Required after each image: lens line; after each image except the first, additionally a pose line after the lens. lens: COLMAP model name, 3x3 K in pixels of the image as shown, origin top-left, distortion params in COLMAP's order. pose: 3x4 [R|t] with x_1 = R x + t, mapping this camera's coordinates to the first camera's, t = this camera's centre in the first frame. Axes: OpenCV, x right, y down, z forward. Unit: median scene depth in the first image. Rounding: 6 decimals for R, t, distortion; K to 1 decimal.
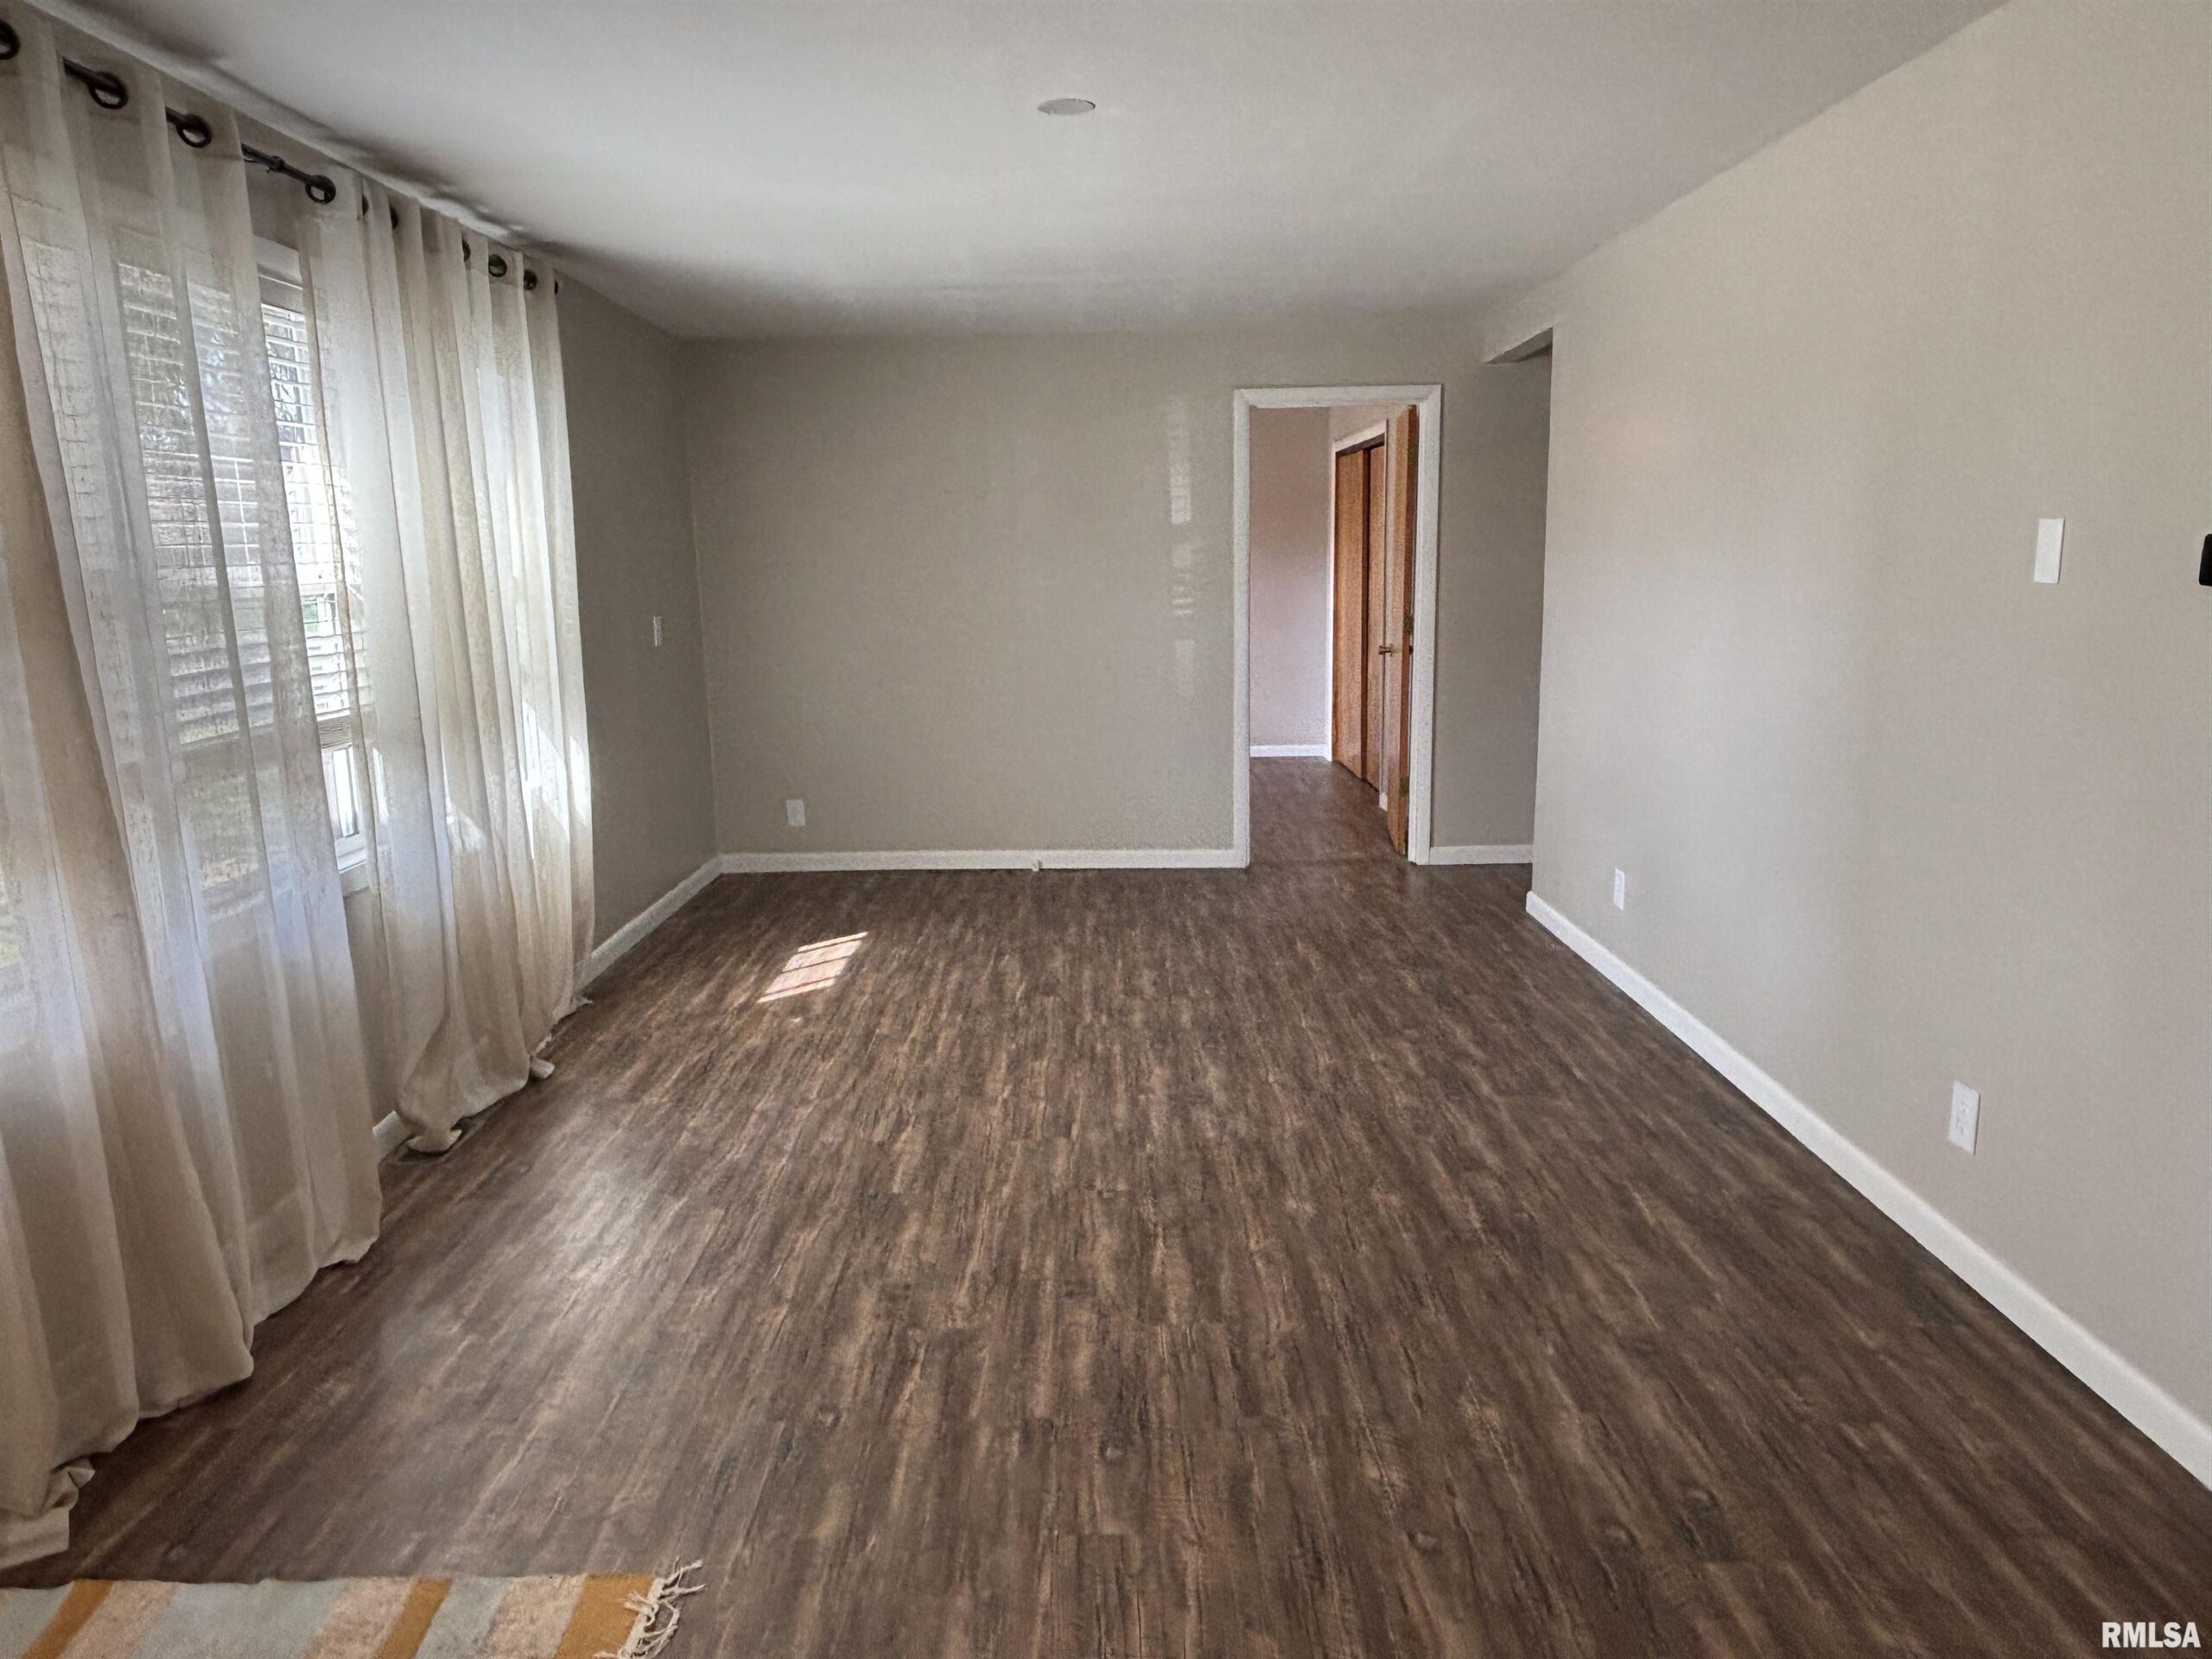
lens RADIAL K [[1509.6, 0, 1106.0], [0, 1509.6, 829.5], [0, 0, 1]] dist [-0.005010, -0.001626]
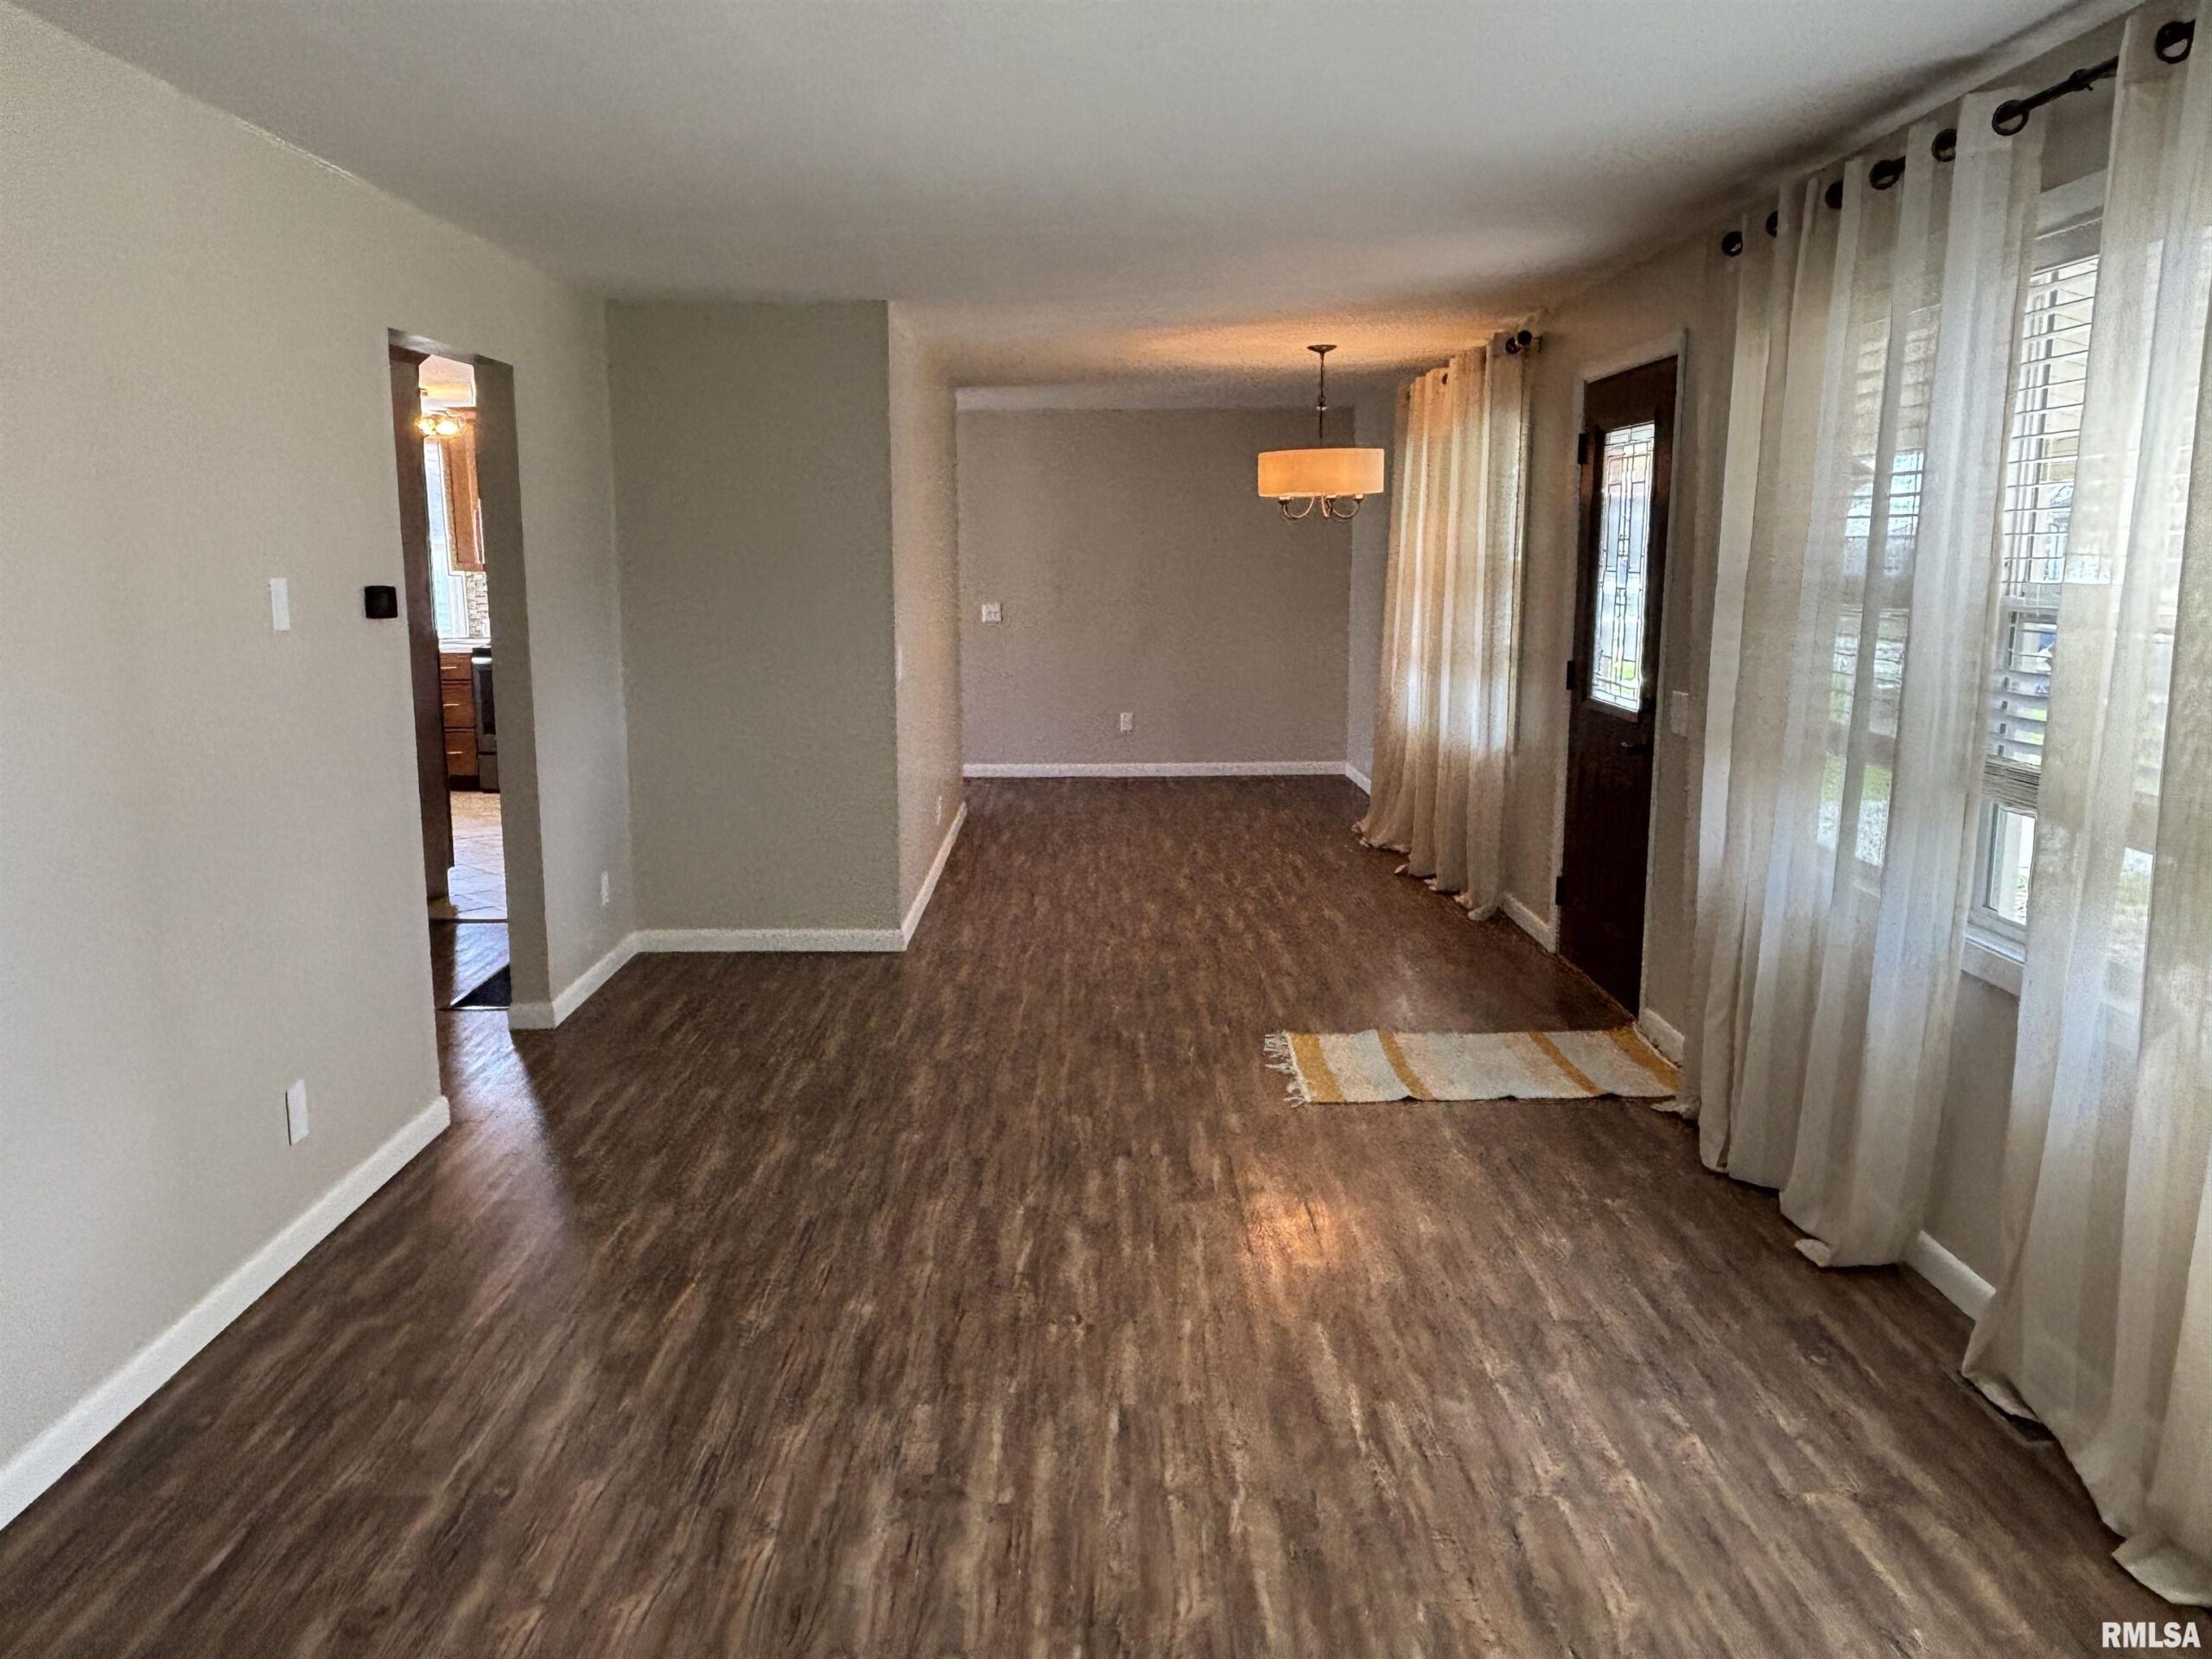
lens RADIAL K [[1679.4, 0, 1102.3], [0, 1679.4, 873.8], [0, 0, 1]] dist [0.000348, -0.056068]
pose [[-0.999612, 0.027830, 0.001055, -0.021610], [0.026300, 0.930824, 0.364521, -0.295983], [0.009162, 0.364407, -0.931195, 1.519981]]
